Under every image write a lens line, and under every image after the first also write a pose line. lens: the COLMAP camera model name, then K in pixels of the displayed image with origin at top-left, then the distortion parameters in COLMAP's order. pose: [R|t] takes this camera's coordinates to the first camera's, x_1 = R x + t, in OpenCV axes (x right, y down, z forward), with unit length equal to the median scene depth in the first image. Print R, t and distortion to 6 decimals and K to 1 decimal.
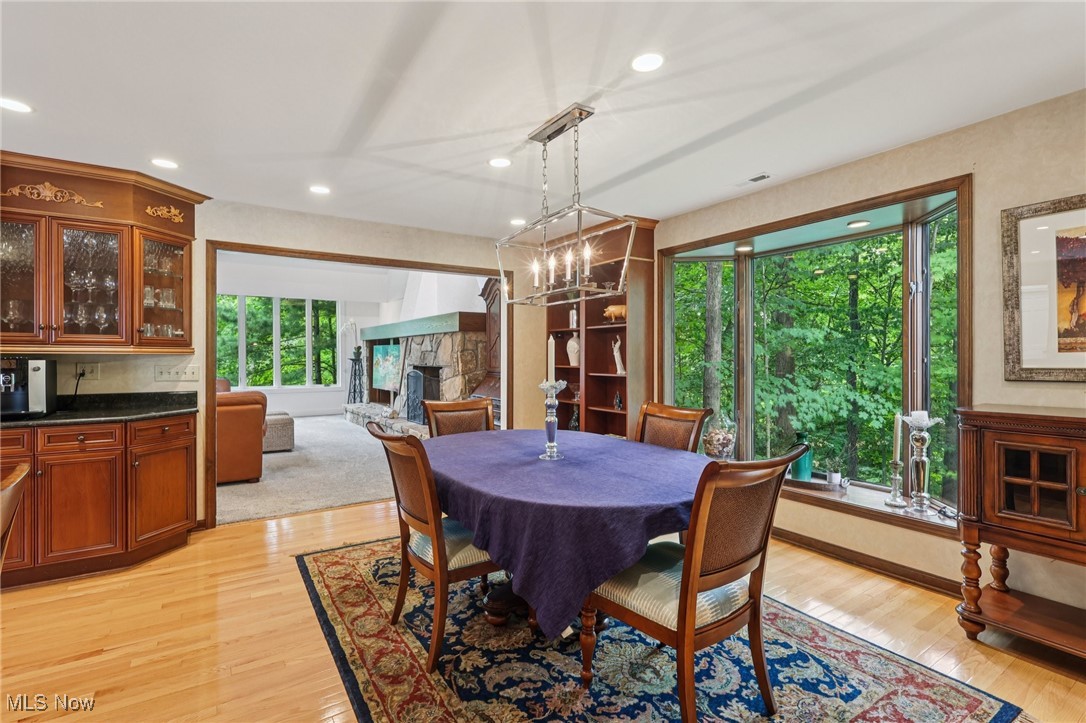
lens RADIAL K [[506.7, 0, 536.1], [0, 506.7, 359.7], [0, 0, 1]] dist [0.001368, -0.000129]
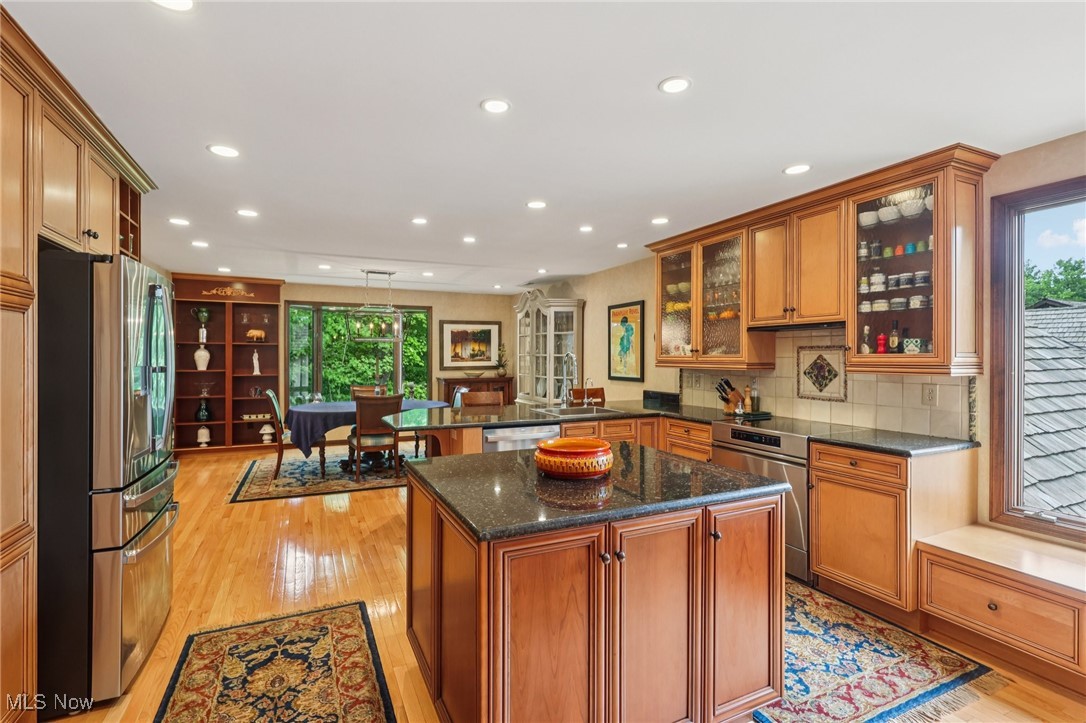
lens RADIAL K [[506.7, 0, 536.1], [0, 506.7, 359.7], [0, 0, 1]] dist [0.001368, -0.000129]
pose [[0.135367, -0.003453, 0.990789, -1.336816], [0.002022, 0.999993, 0.003209, -0.021827], [-0.990793, 0.001569, 0.135373, -0.055633]]
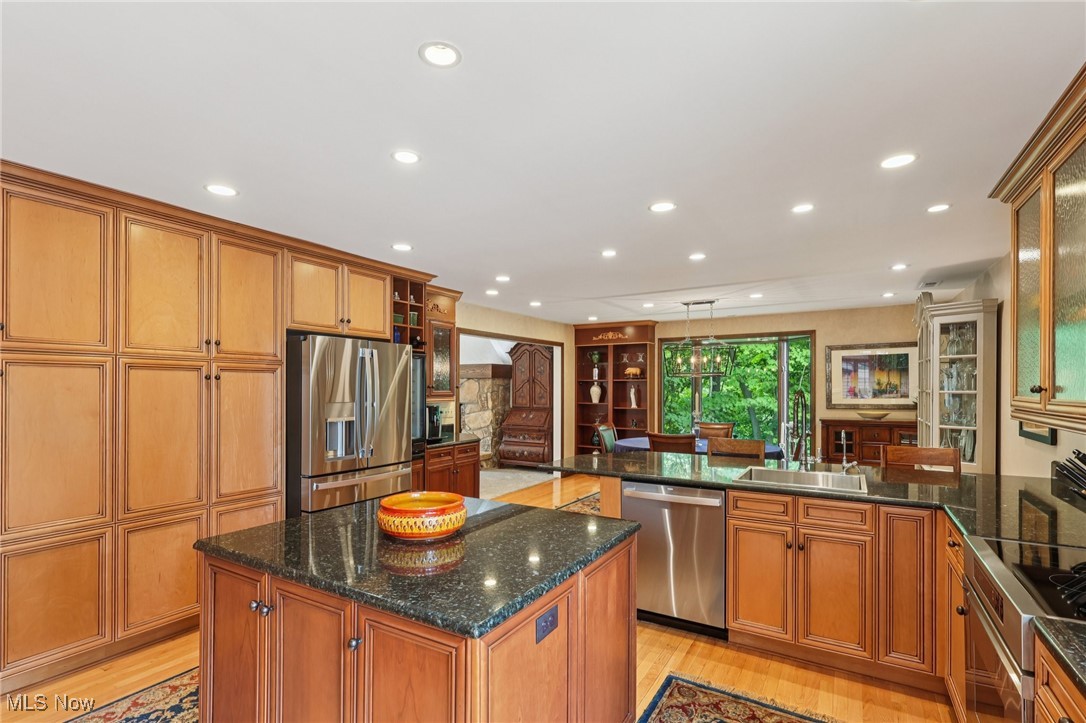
lens RADIAL K [[519.1, 0, 537.8], [0, 519.1, 386.8], [0, 0, 1]] dist [0.001053, -0.000077]
pose [[0.902795, 0.001553, 0.430067, -0.947483], [0.001317, 0.999979, -0.006375, -0.034278], [-0.430068, 0.006321, 0.902774, -0.480364]]
